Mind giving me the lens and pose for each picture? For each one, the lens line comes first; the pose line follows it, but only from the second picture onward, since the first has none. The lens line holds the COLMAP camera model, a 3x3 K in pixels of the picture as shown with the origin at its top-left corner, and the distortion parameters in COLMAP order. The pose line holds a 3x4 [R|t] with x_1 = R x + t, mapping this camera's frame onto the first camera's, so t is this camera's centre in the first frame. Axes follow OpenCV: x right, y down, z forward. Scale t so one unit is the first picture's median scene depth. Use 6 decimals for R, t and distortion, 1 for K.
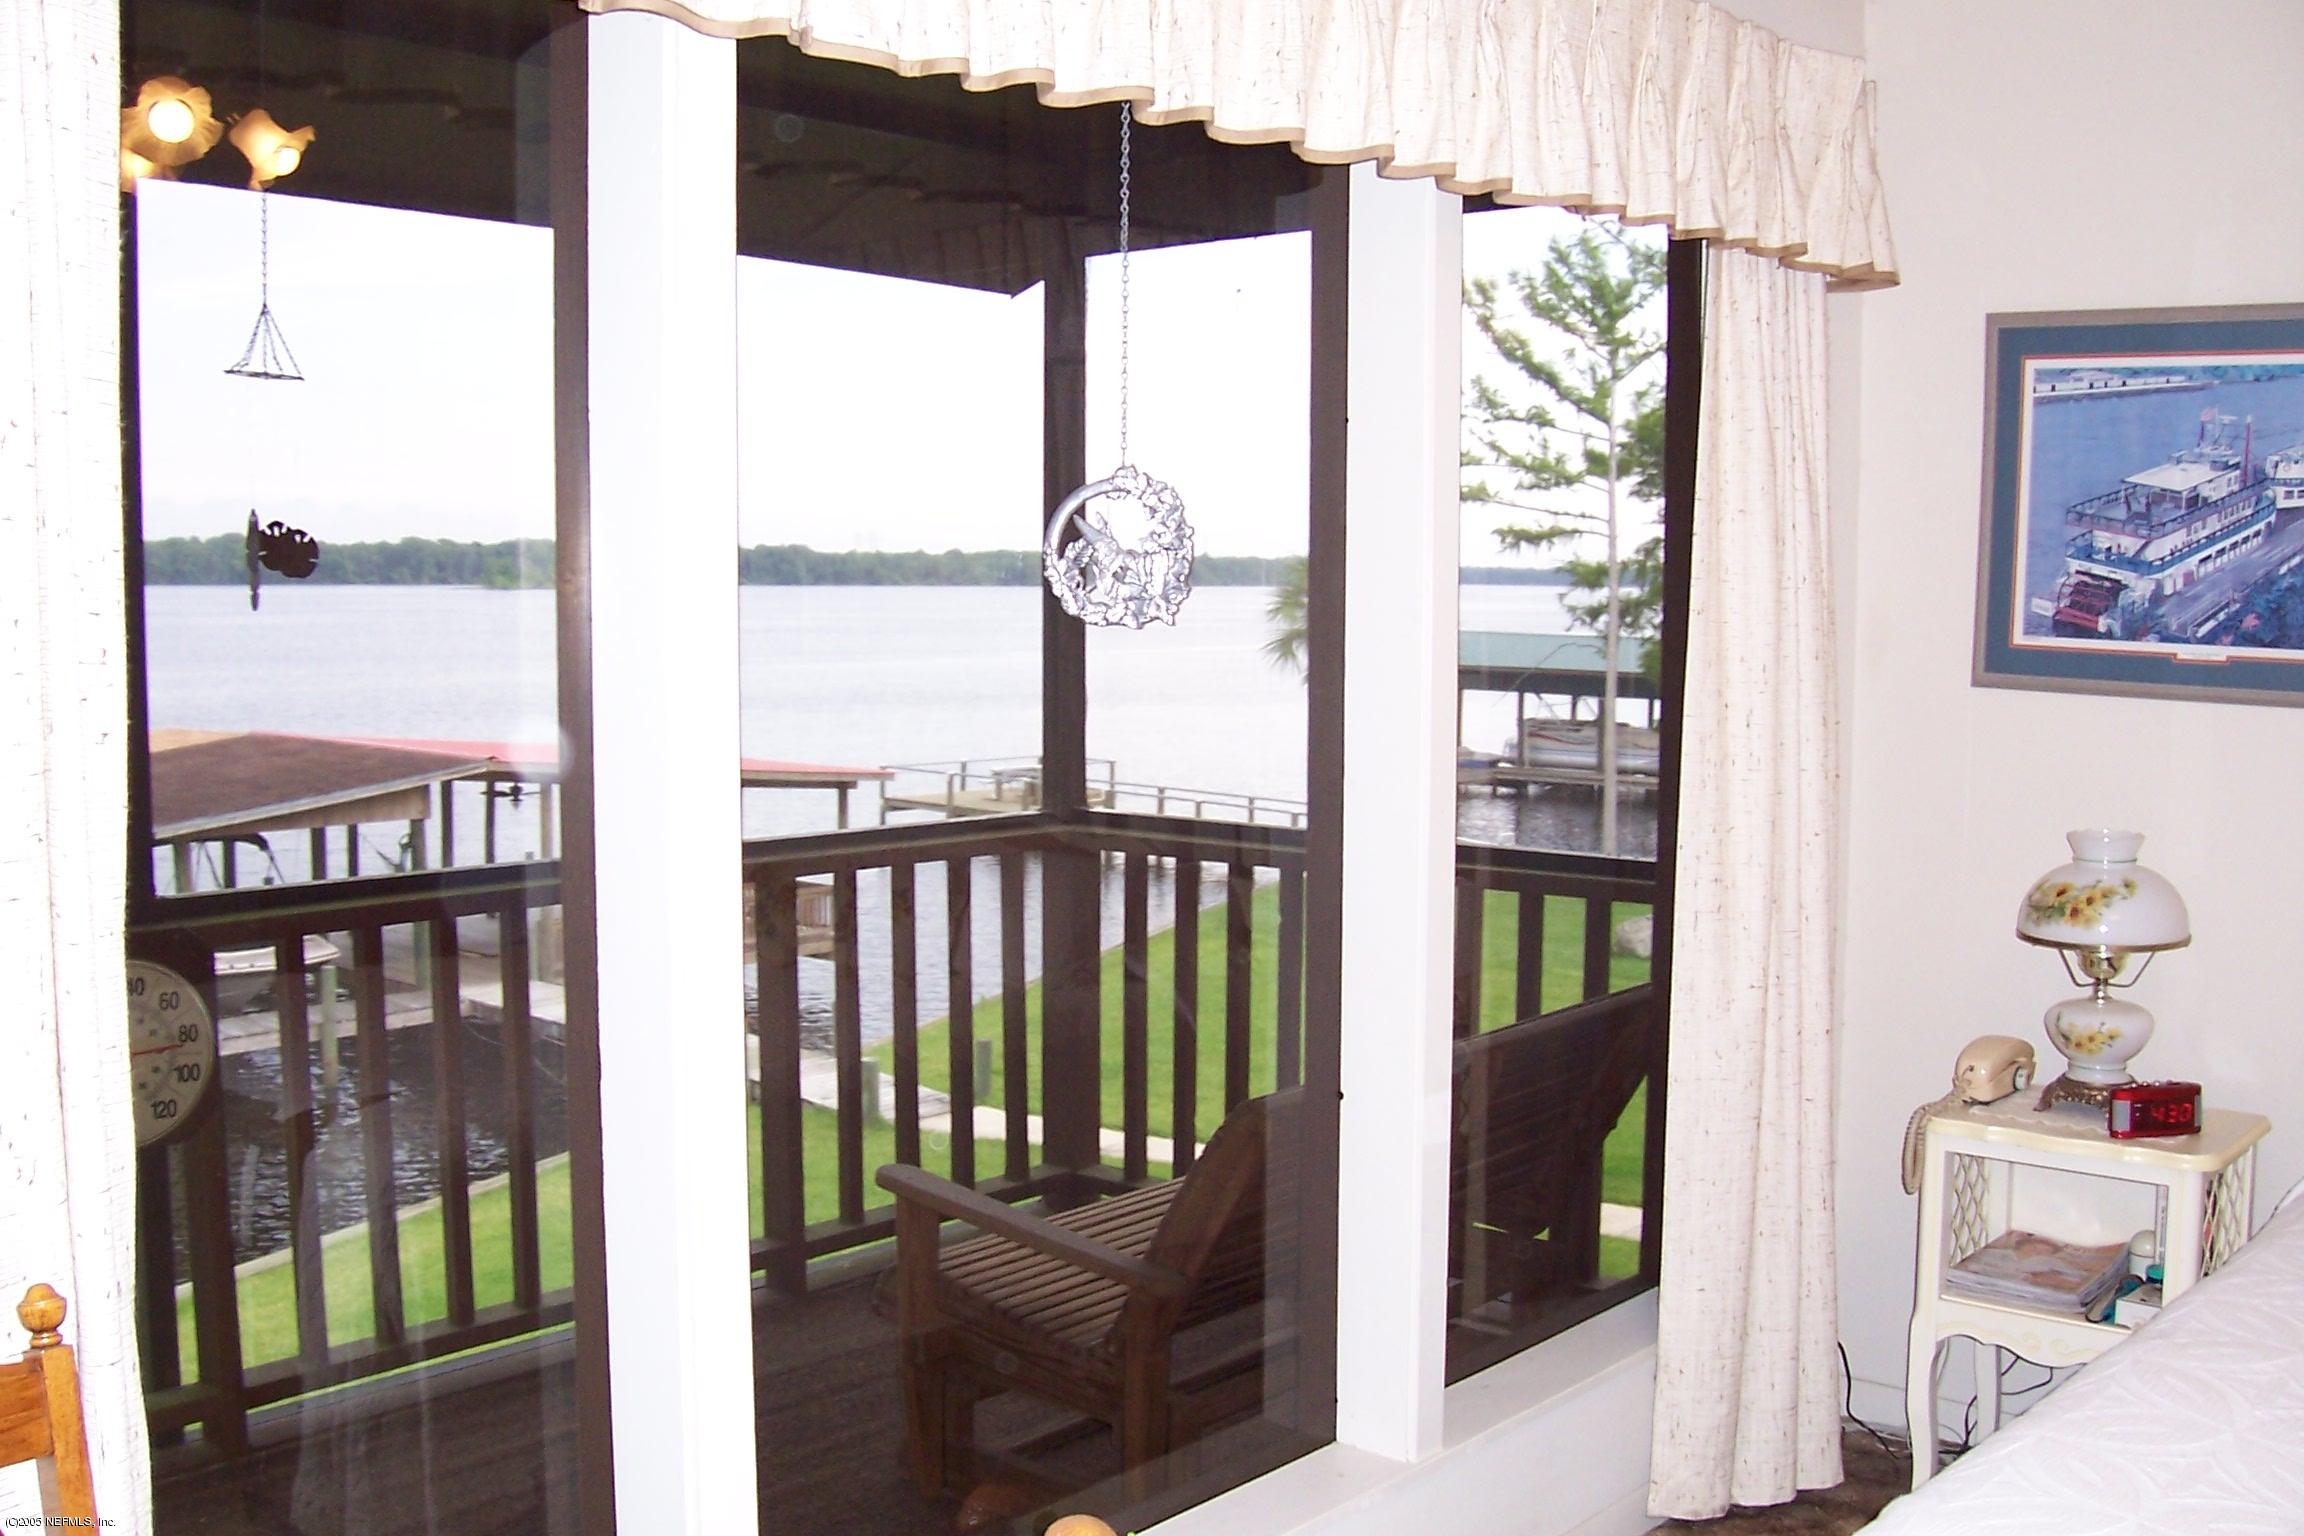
lens RADIAL K [[2277.5, 0, 1152.0], [0, 2277.5, 768.0], [0, 0, 1]] dist [-0.187225, 0.176637]
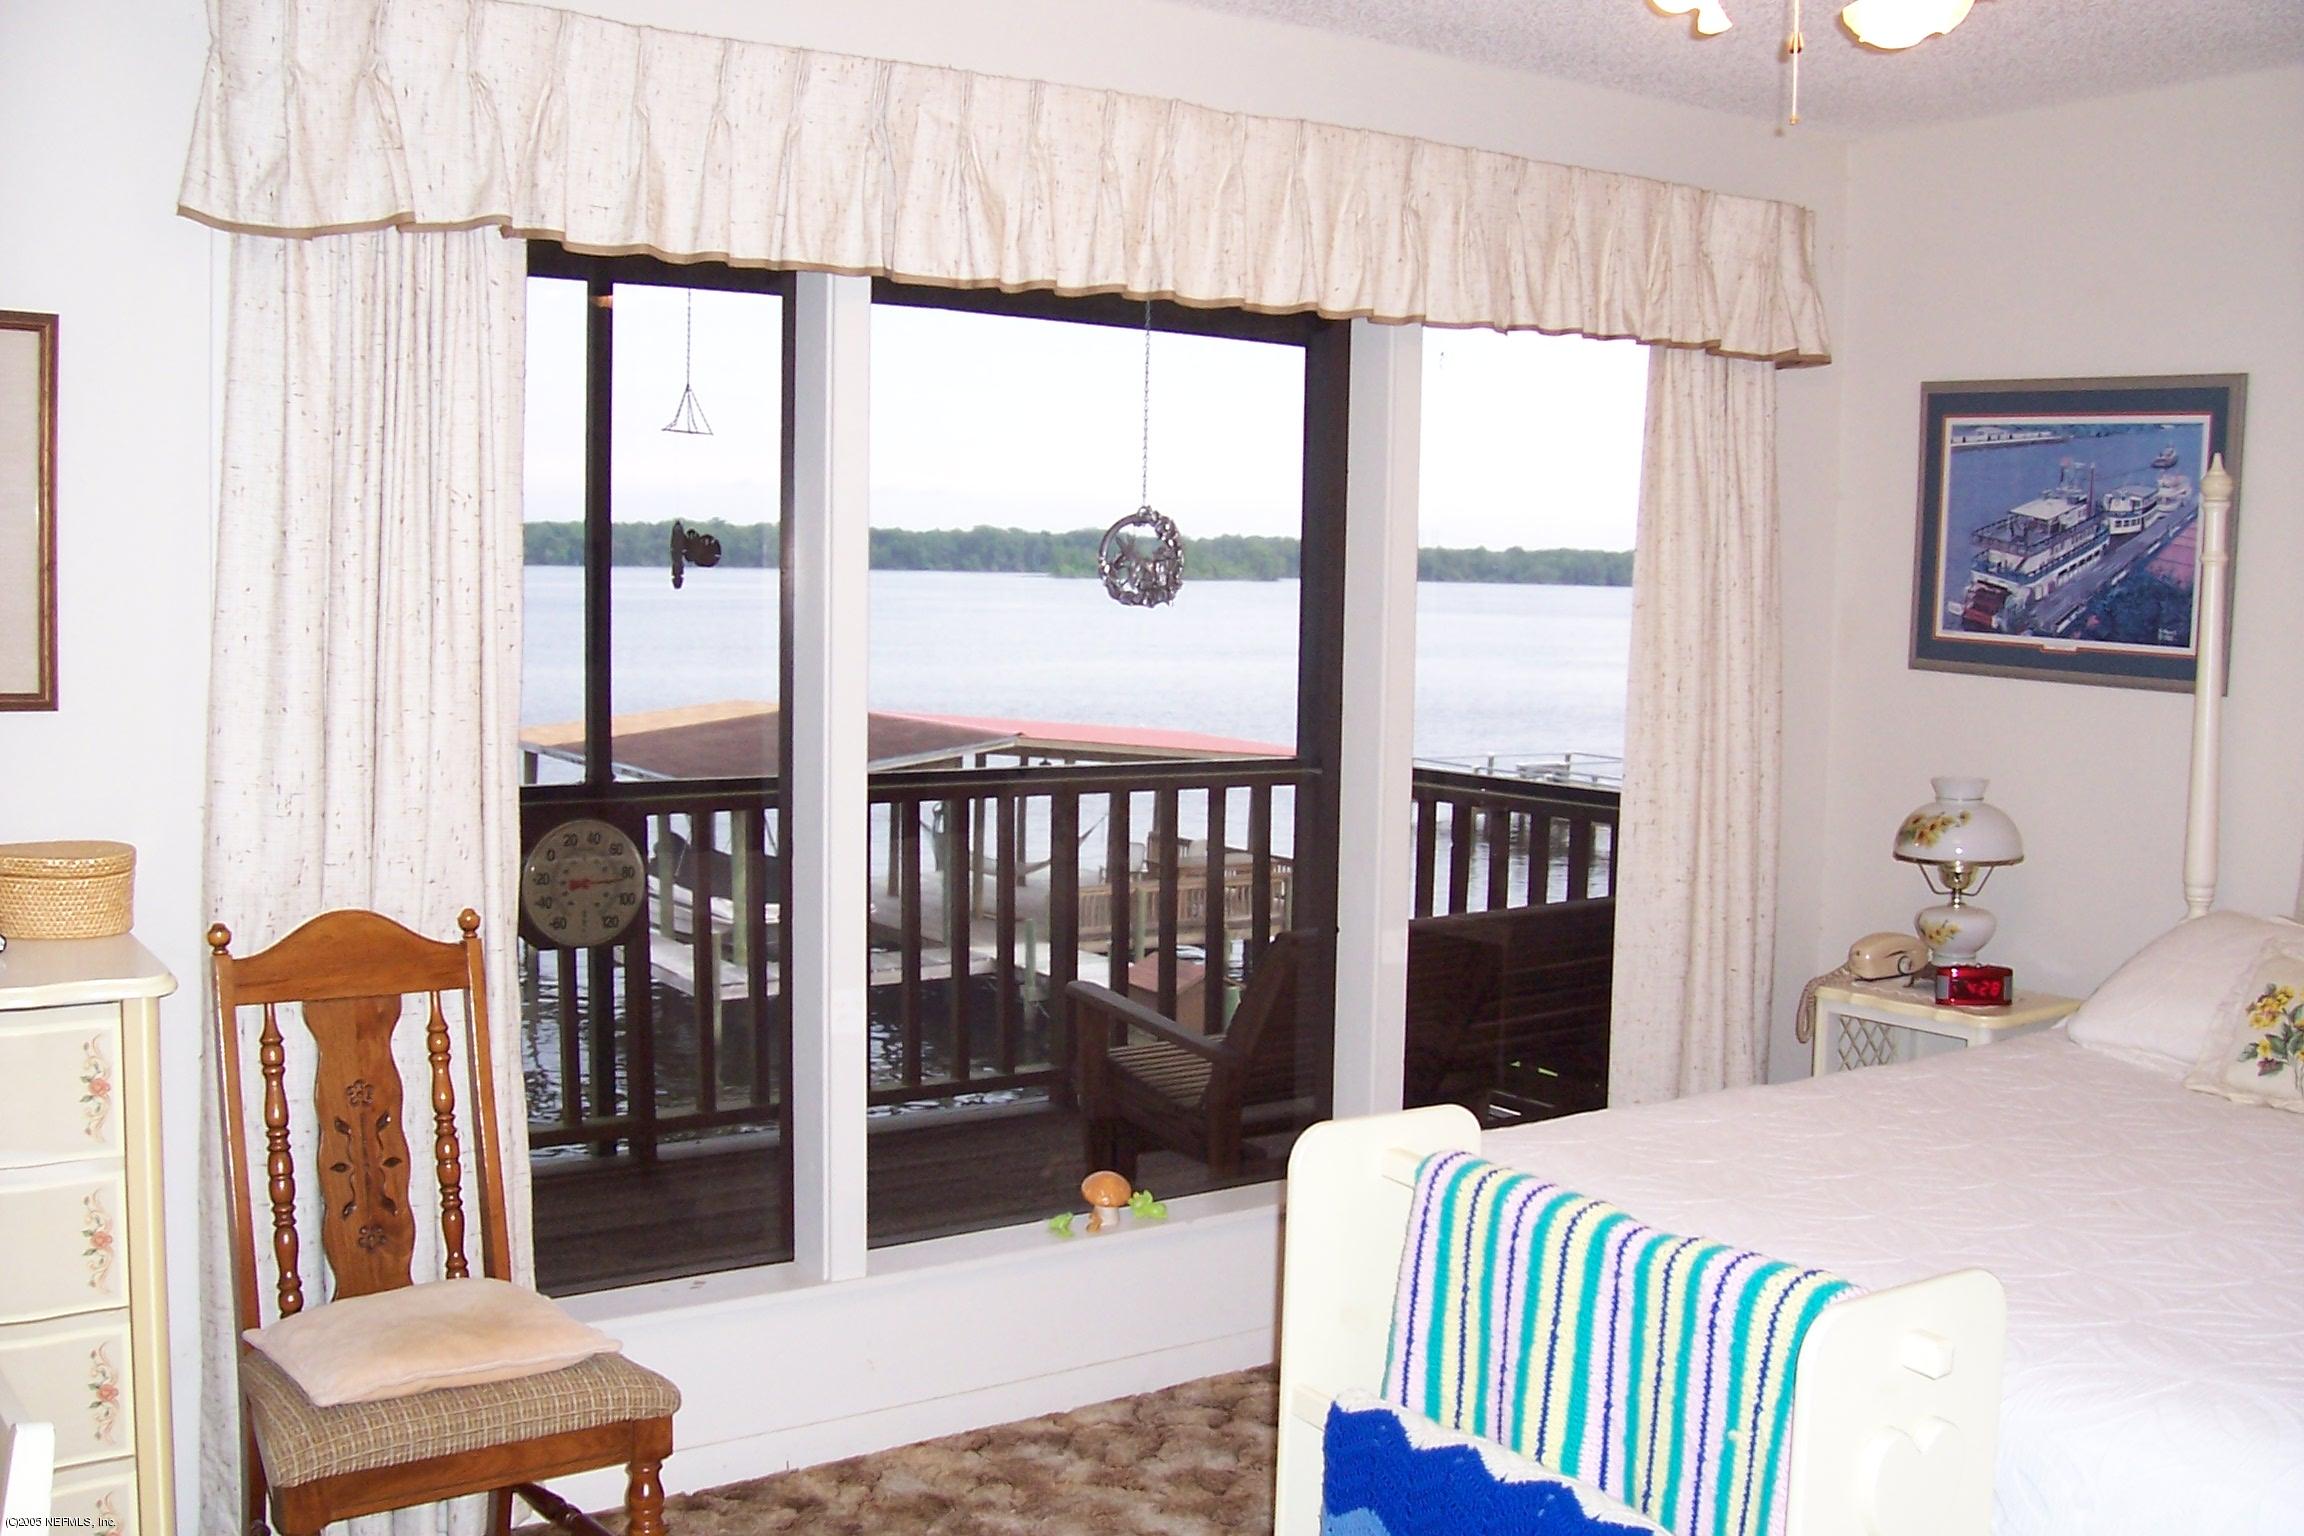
lens RADIAL K [[2277.5, 0, 1152.0], [0, 2277.5, 768.0], [0, 0, 1]] dist [-0.187225, 0.176637]
pose [[0.969610, 0.033080, -0.242410, 0.277286], [-0.032637, 0.999450, 0.005843, 0.030258], [0.242470, 0.002246, 0.970156, -0.398995]]
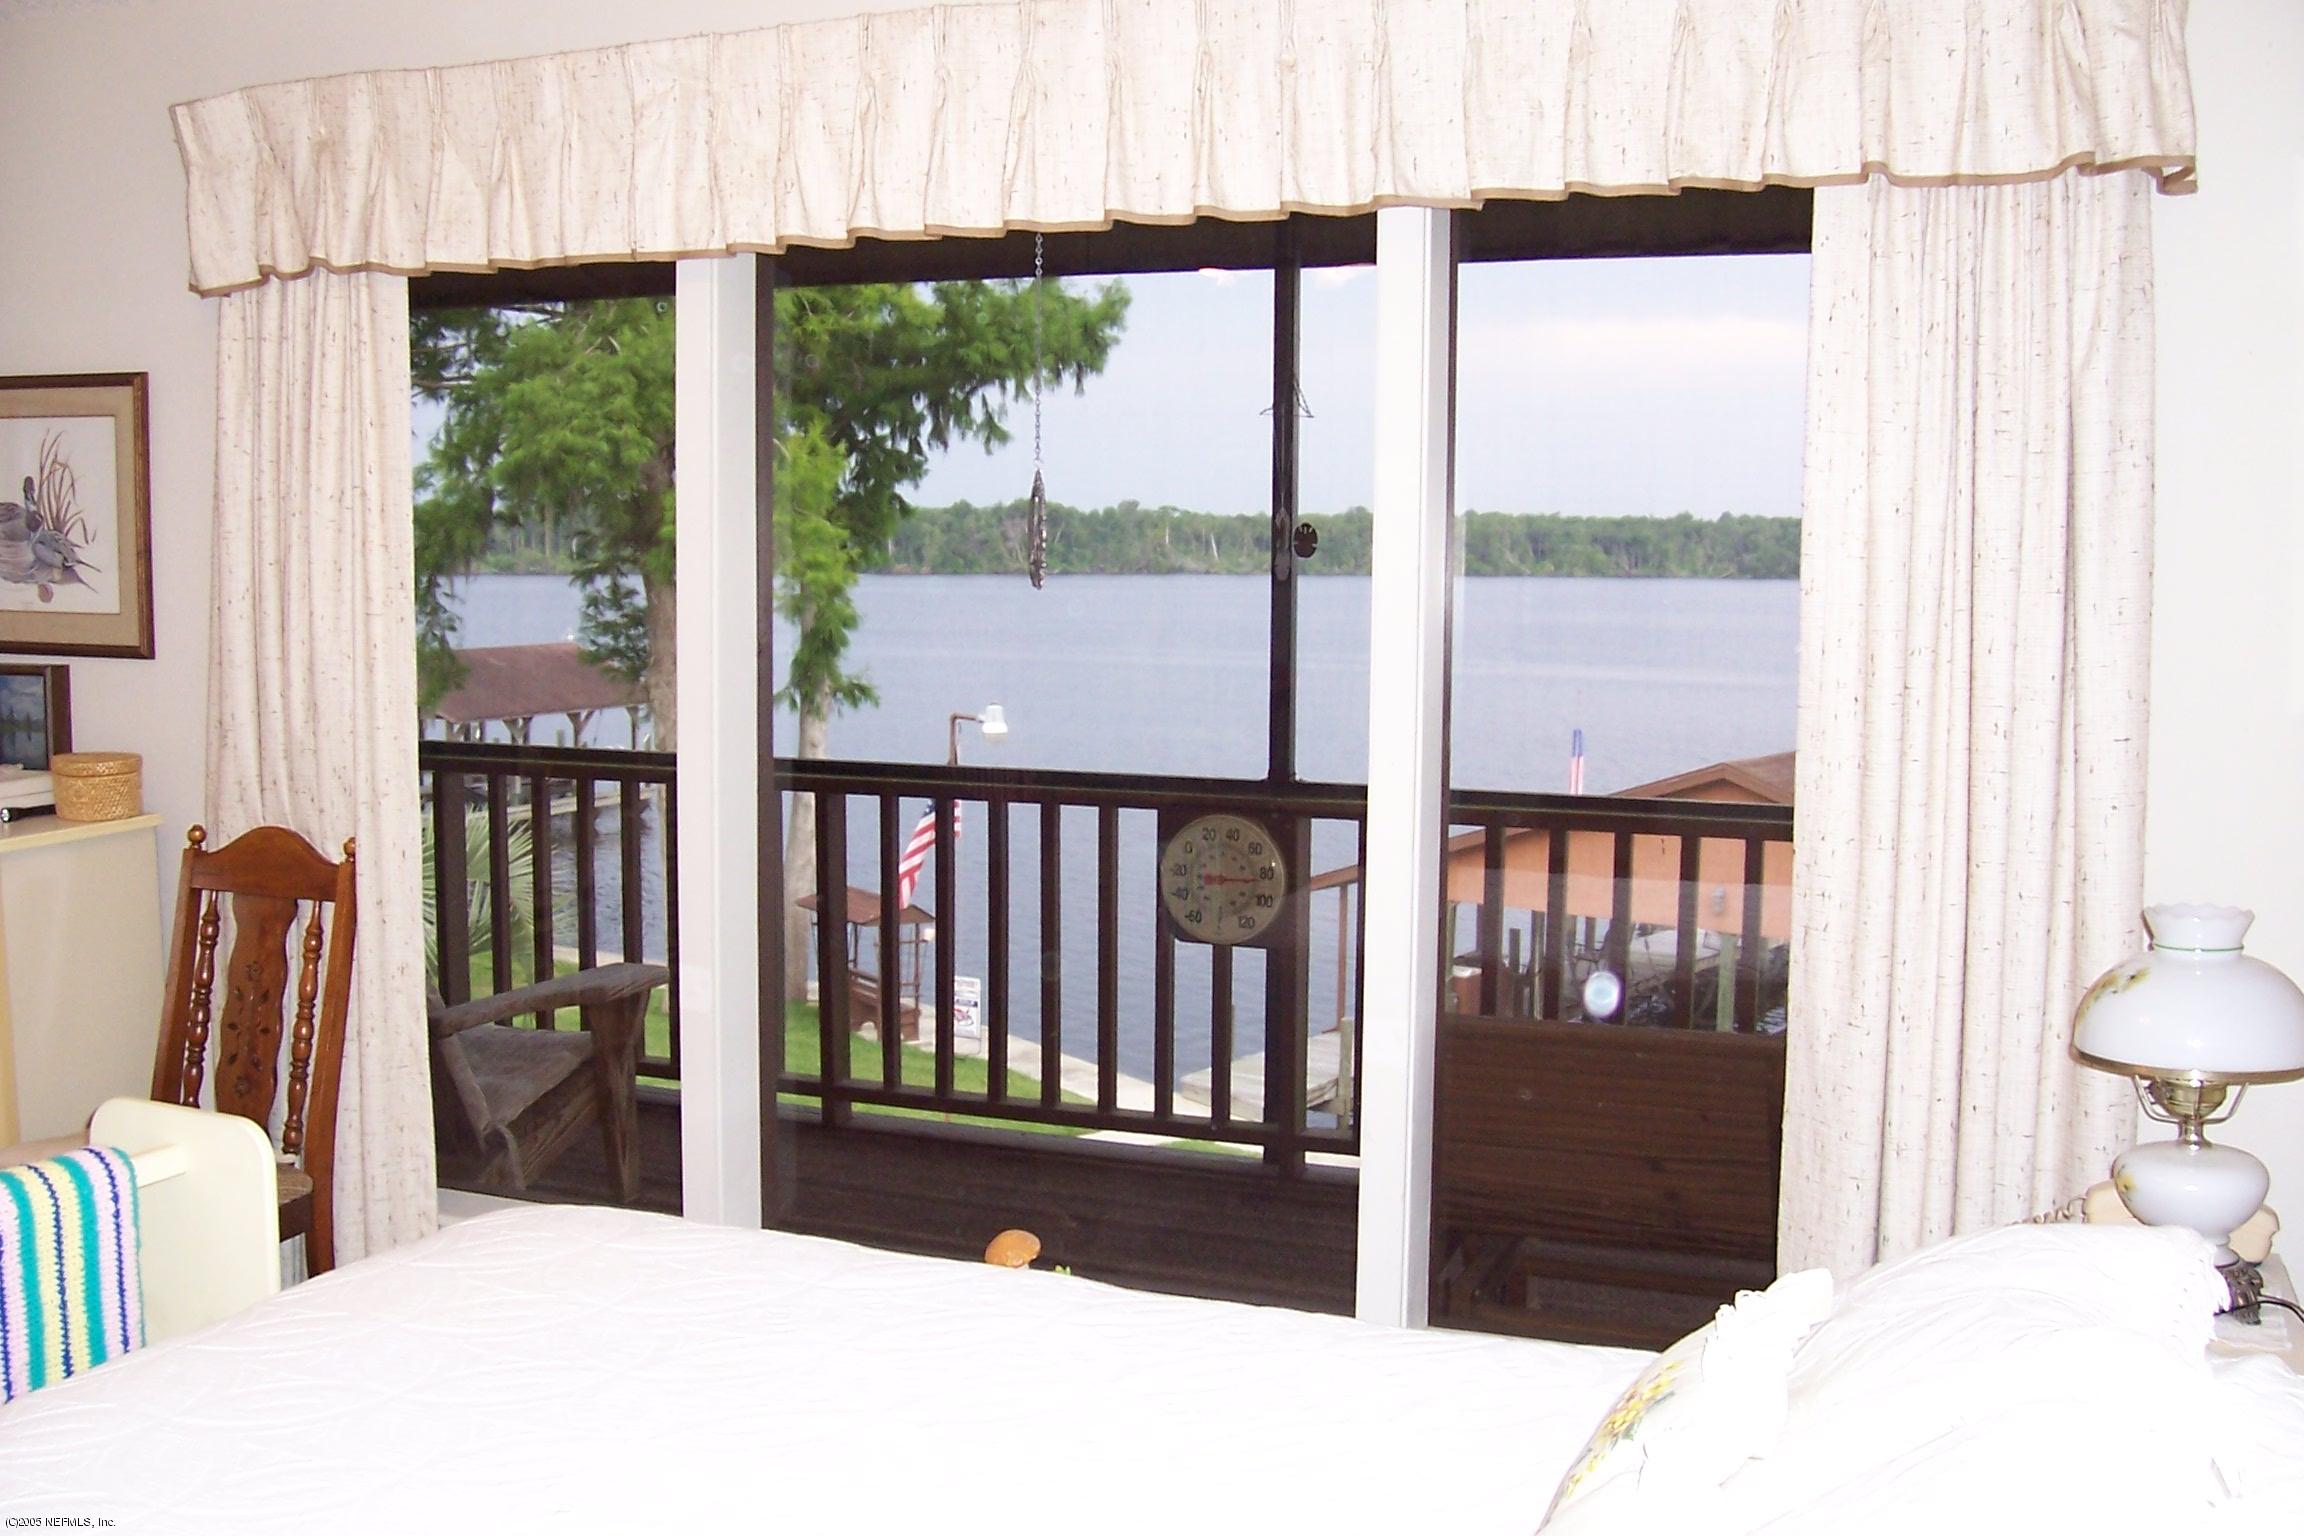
lens RADIAL K [[2344.4, 0, 1152.0], [0, 2344.4, 768.0], [0, 0, 1]] dist [-0.067626, -0.001303]
pose [[0.331691, 0.083159, -0.939716, 0.995786], [-0.085130, 0.994682, 0.057975, -0.032051], [0.939539, 0.060768, 0.337006, 0.407861]]
